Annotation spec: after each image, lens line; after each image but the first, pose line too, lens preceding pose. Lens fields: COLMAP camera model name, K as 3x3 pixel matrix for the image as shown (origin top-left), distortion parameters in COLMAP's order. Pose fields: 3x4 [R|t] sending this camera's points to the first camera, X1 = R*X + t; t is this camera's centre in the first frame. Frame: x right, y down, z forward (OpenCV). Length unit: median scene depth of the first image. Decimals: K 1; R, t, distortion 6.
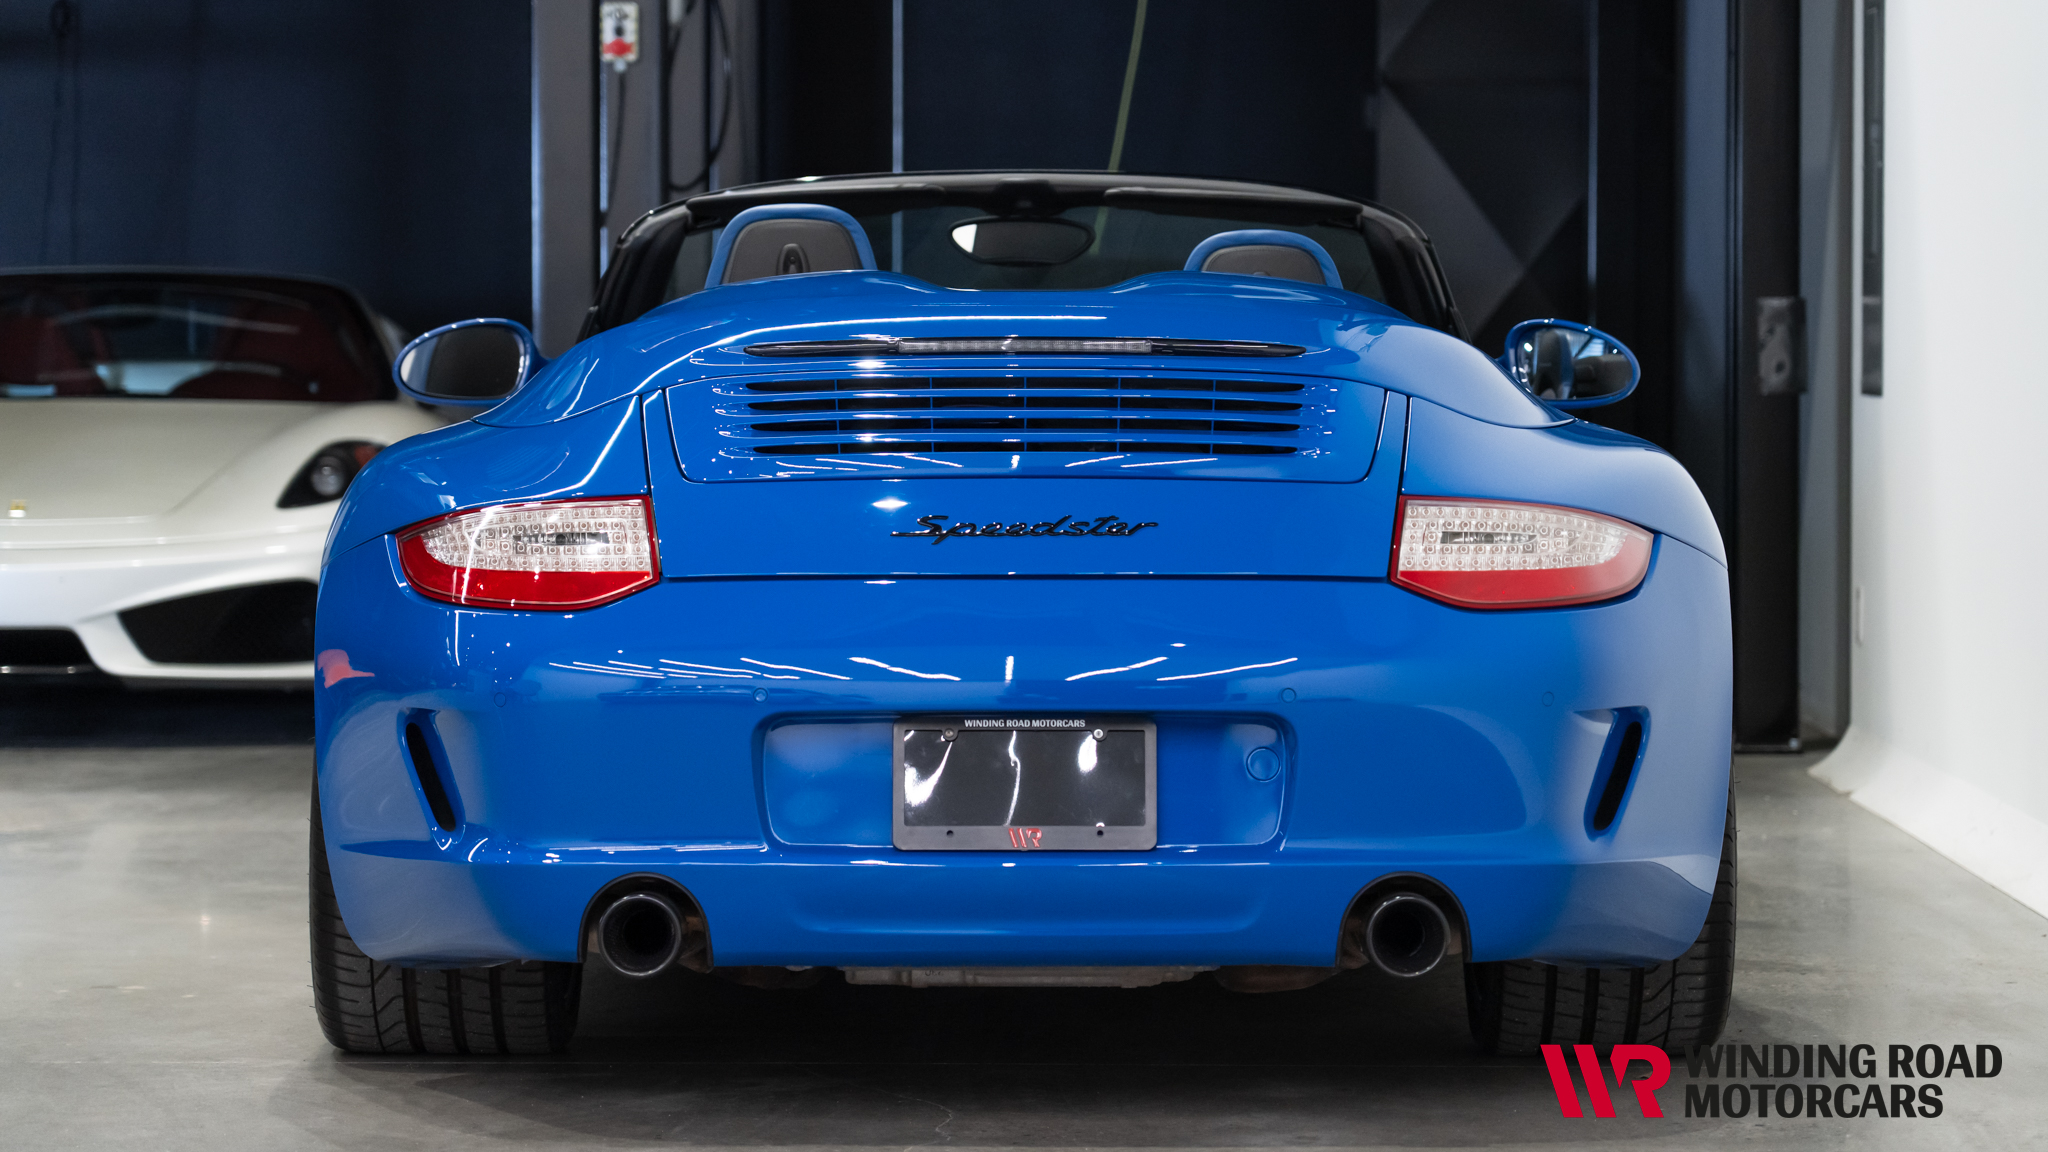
lens RADIAL K [[6577.8, 0, 1024.0], [0, 6577.8, 576.0], [0, 0, 1]] dist [0.202625, 0.306150]
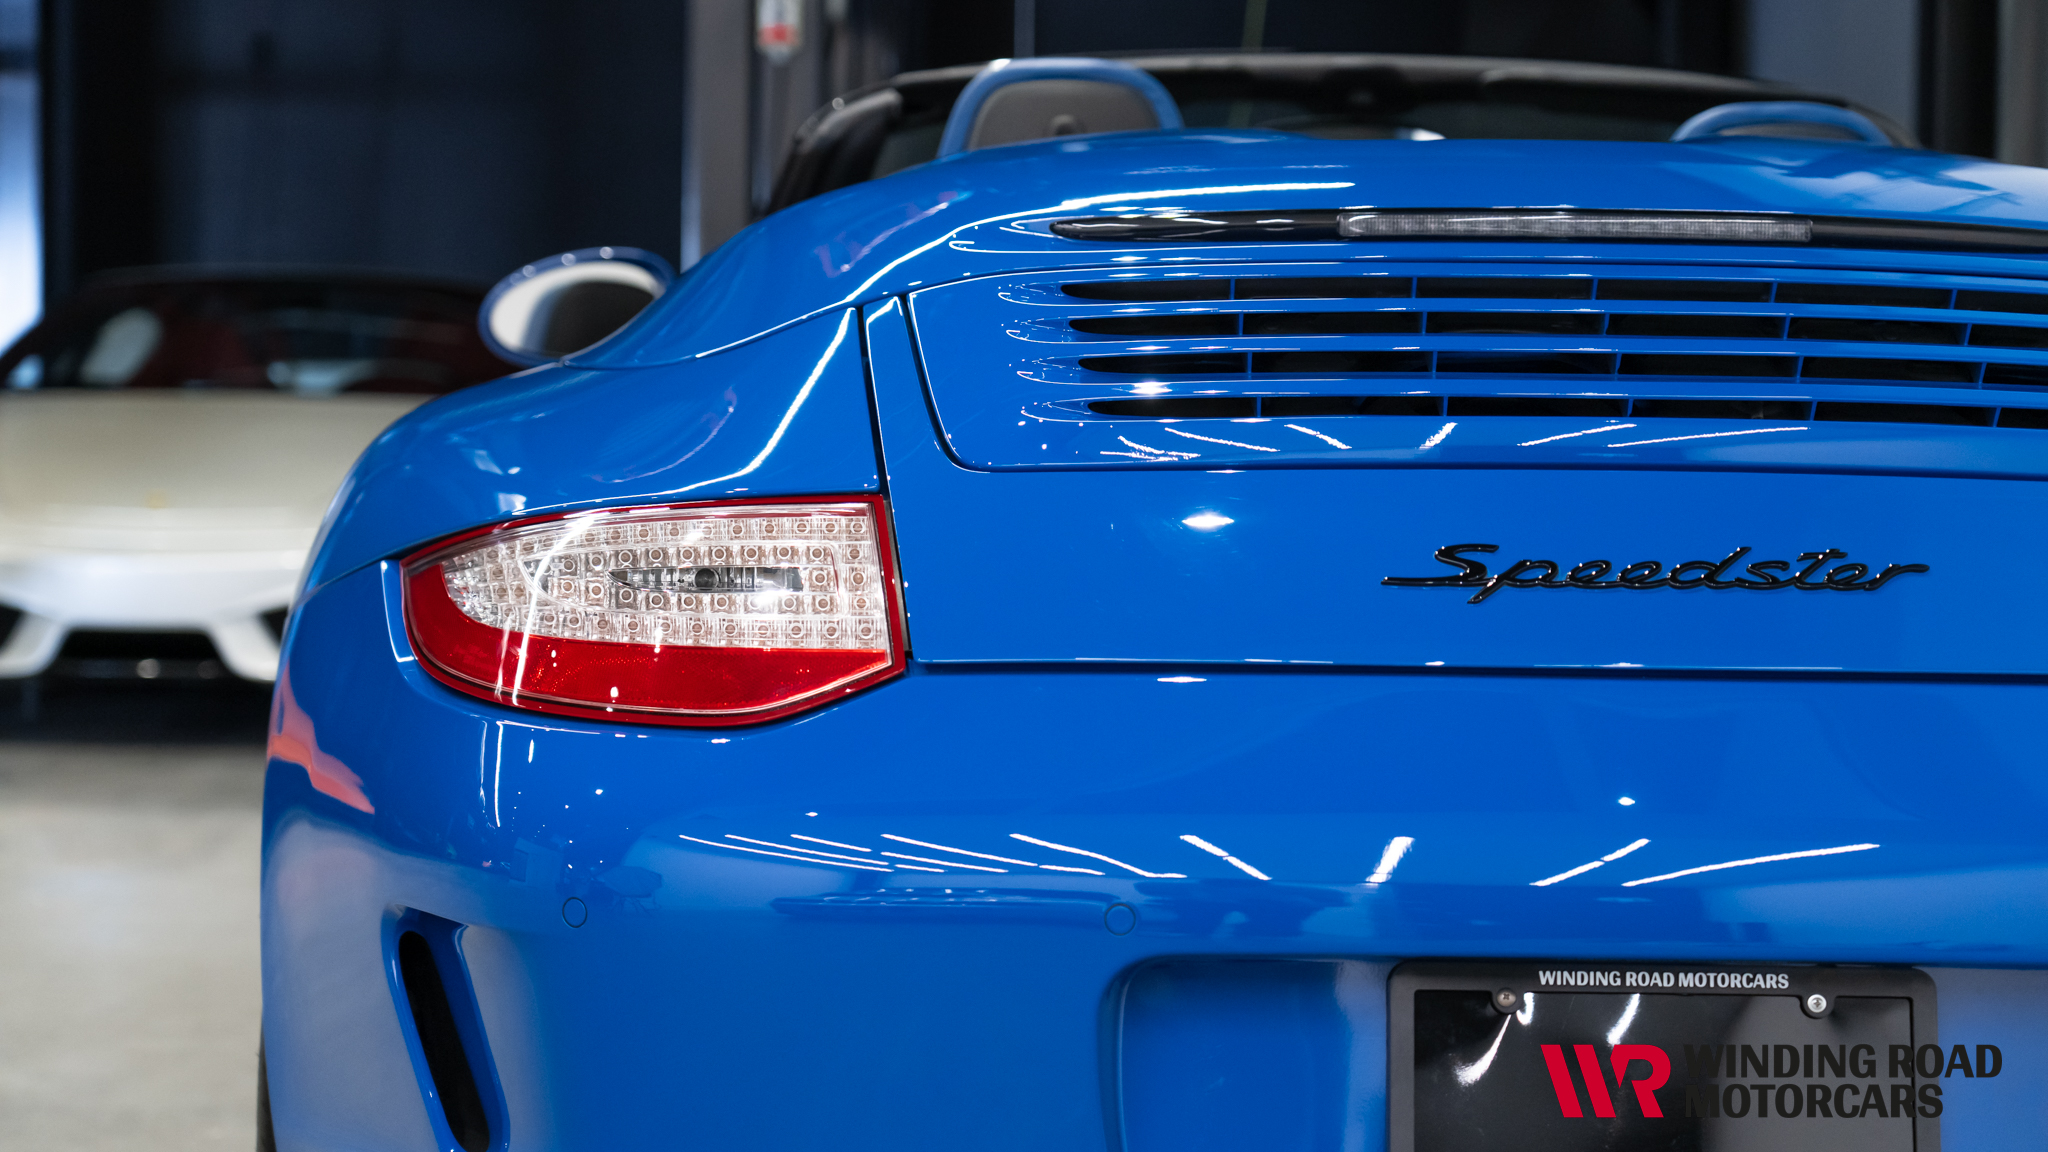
lens RADIAL K [[4991.0, 0, 1024.0], [0, 4991.0, 576.0], [0, 0, 1]] dist [-0.023390, 0.015791]
pose [[0.999871, 0.013850, -0.008120, -0.042809], [-0.013830, 0.999901, 0.002537, -0.007139], [0.008154, -0.002424, 0.999964, 0.617462]]
